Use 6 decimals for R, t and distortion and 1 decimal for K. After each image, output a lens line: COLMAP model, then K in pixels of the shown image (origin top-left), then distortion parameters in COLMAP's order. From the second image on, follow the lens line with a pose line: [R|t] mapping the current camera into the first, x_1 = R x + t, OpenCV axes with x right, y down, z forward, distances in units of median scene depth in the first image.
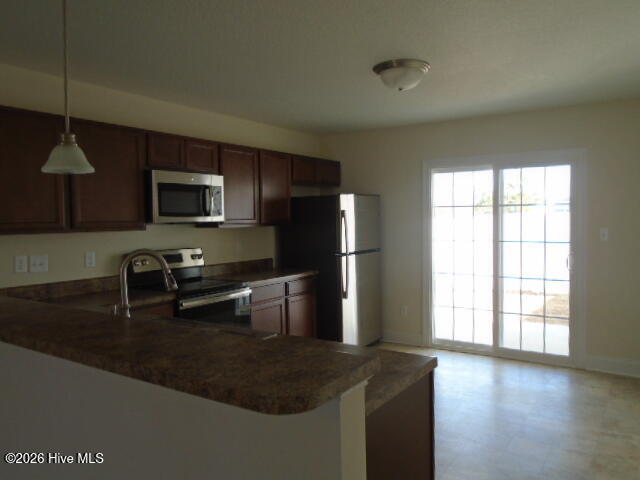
lens RADIAL K [[497.5, 0, 320.0], [0, 497.5, 240.0], [0, 0, 1]] dist [0.008225, 0.001553]
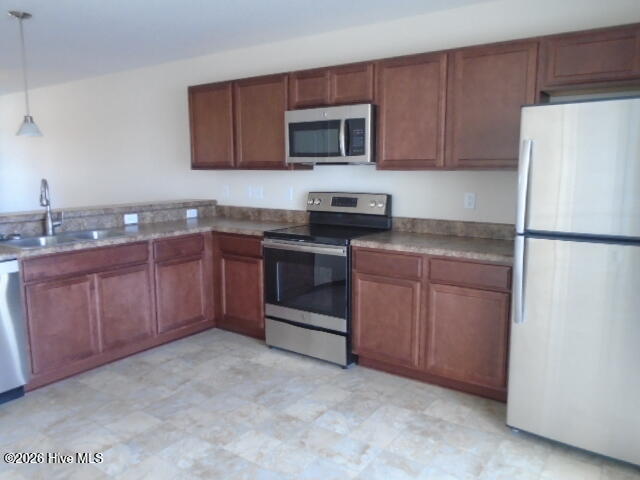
lens RADIAL K [[475.5, 0, 320.0], [0, 475.5, 240.0], [0, 0, 1]] dist [-0.067351, 0.003541]
pose [[-0.009880, 0.167300, -0.985856, 0.493787], [-0.036636, 0.985182, 0.167553, -0.033048], [0.999280, 0.037773, -0.003604, 0.797286]]
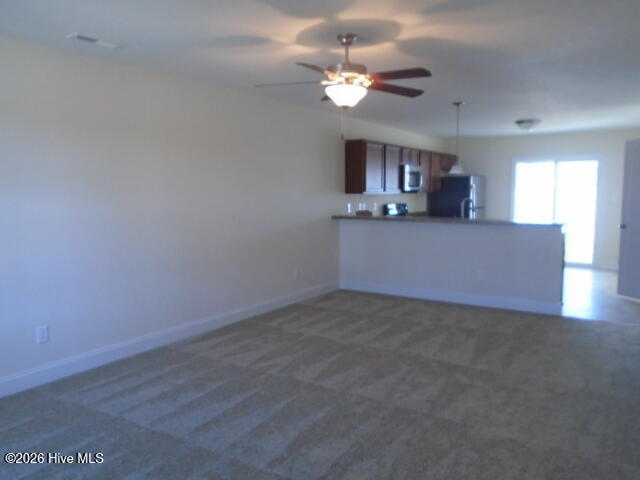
lens RADIAL K [[497.5, 0, 320.0], [0, 497.5, 240.0], [0, 0, 1]] dist [0.008225, 0.001553]
pose [[0.999946, 0.006093, -0.008457, -0.511084], [-0.005628, 0.998526, 0.053988, 0.051712], [0.008774, -0.053937, 0.998506, -0.878251]]
